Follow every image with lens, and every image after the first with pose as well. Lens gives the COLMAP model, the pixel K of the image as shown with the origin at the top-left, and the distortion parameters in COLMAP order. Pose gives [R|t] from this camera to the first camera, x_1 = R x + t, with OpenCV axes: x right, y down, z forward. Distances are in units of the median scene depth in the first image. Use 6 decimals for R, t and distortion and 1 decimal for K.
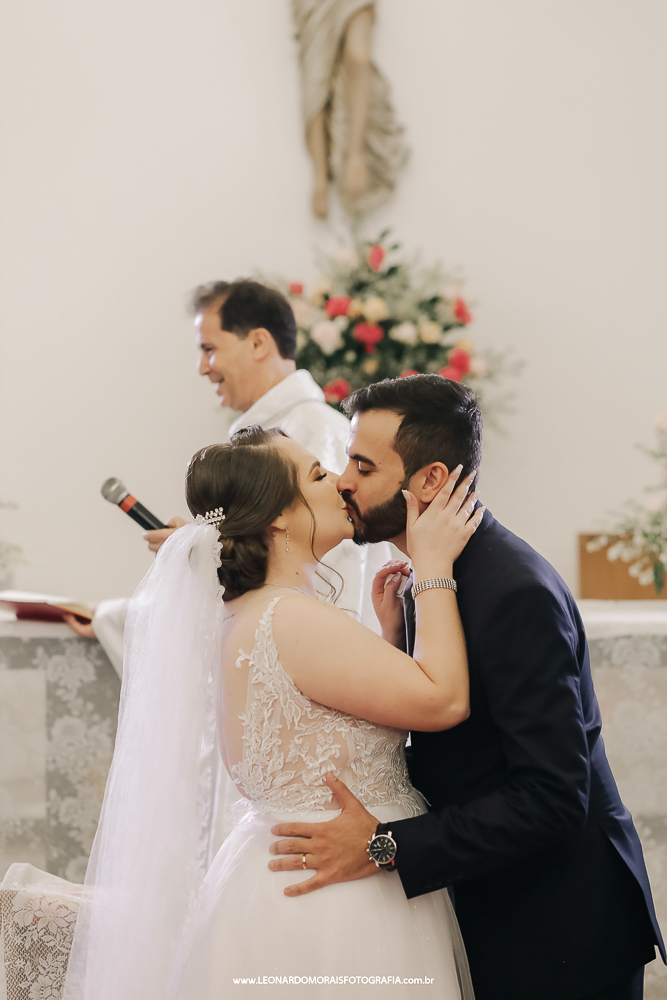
lens RADIAL K [[2484.1, 0, 332.2], [0, 2484.1, 500.5], [0, 0, 1]] dist [-0.846376, 0.000000]
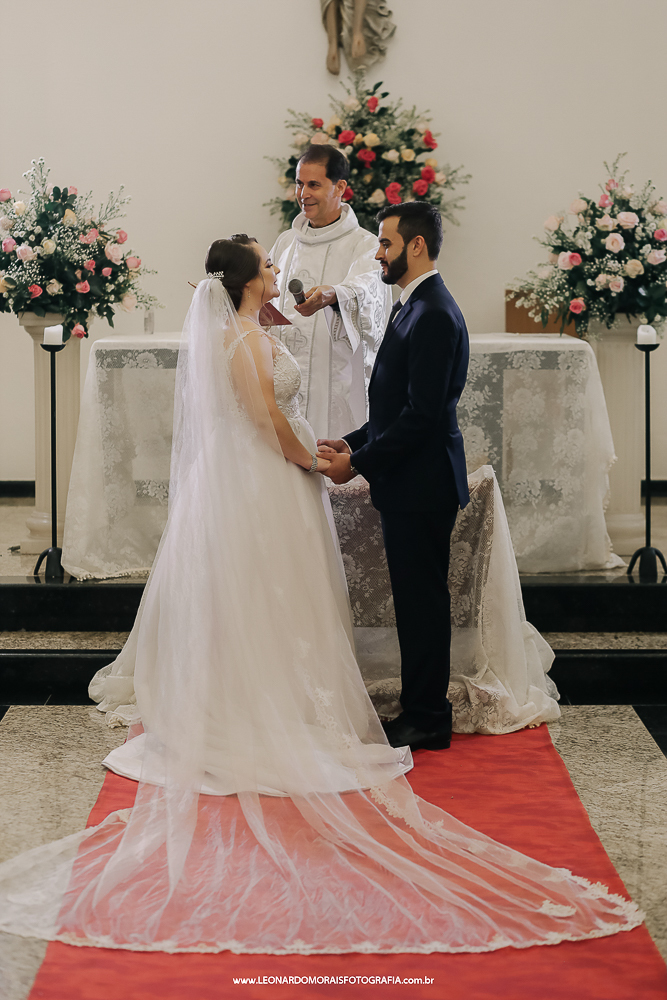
lens RADIAL K [[2484.1, 0, 335.0], [0, 2484.1, 499.3], [0, 0, 1]] dist [-0.846376, 0.000000]
pose [[0.999888, 0.008999, 0.011966, -0.020013], [-0.010159, 0.994867, 0.100679, -0.009255], [-0.010998, -0.100789, 0.994847, -0.481315]]
